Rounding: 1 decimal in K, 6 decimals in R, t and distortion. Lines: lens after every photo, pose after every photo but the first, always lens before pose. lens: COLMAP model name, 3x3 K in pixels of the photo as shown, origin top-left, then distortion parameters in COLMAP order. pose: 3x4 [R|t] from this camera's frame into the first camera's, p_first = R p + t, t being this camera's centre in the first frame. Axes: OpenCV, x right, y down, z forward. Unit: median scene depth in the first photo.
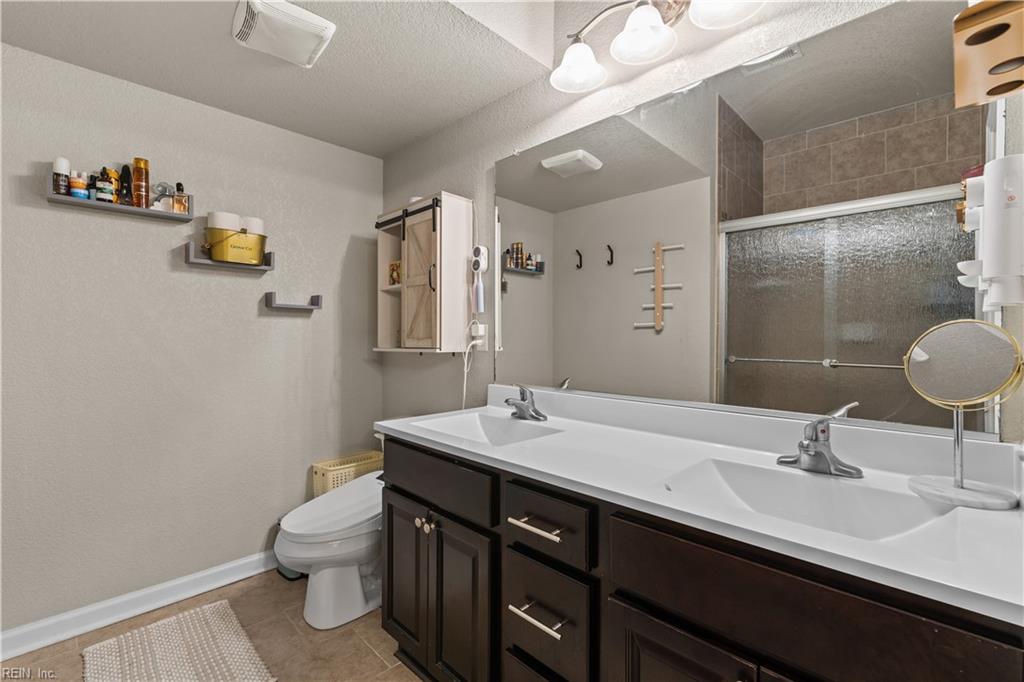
lens RADIAL K [[445.7, 0, 519.7], [0, 445.7, 336.2], [0, 0, 1]] dist [-0.003097, -0.000163]
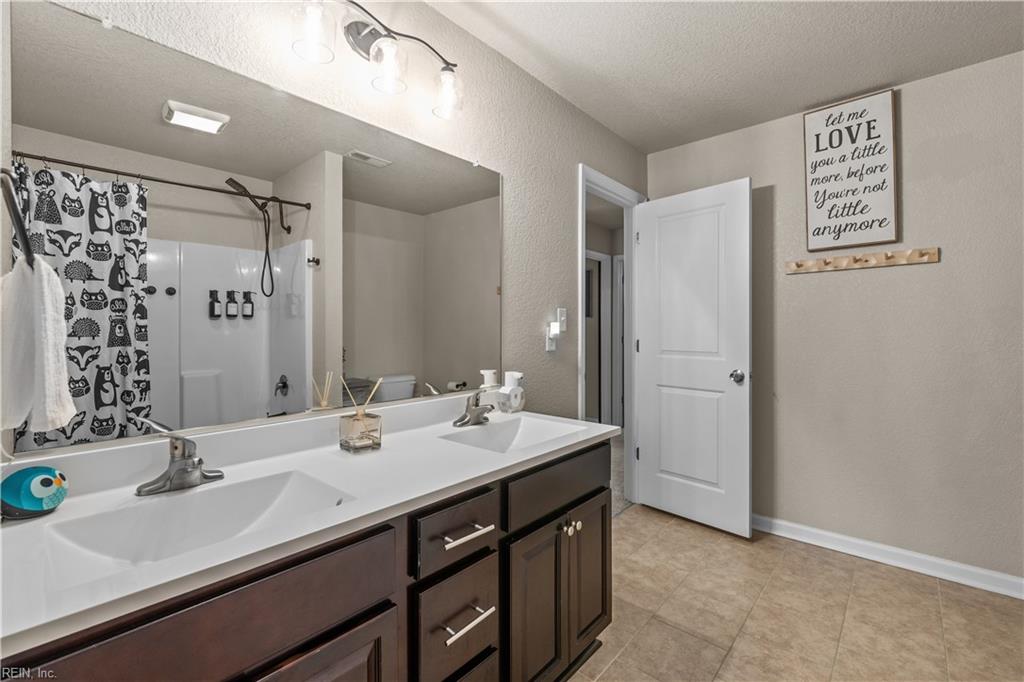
lens RADIAL K [[445.7, 0, 517.0], [0, 445.7, 333.2], [0, 0, 1]] dist [-0.003097, -0.000163]
pose [[-0.081813, 0.003458, 0.996642, -1.027781], [0.022317, 0.999750, -0.001637, -0.036323], [-0.996398, 0.022108, -0.081869, 0.977310]]
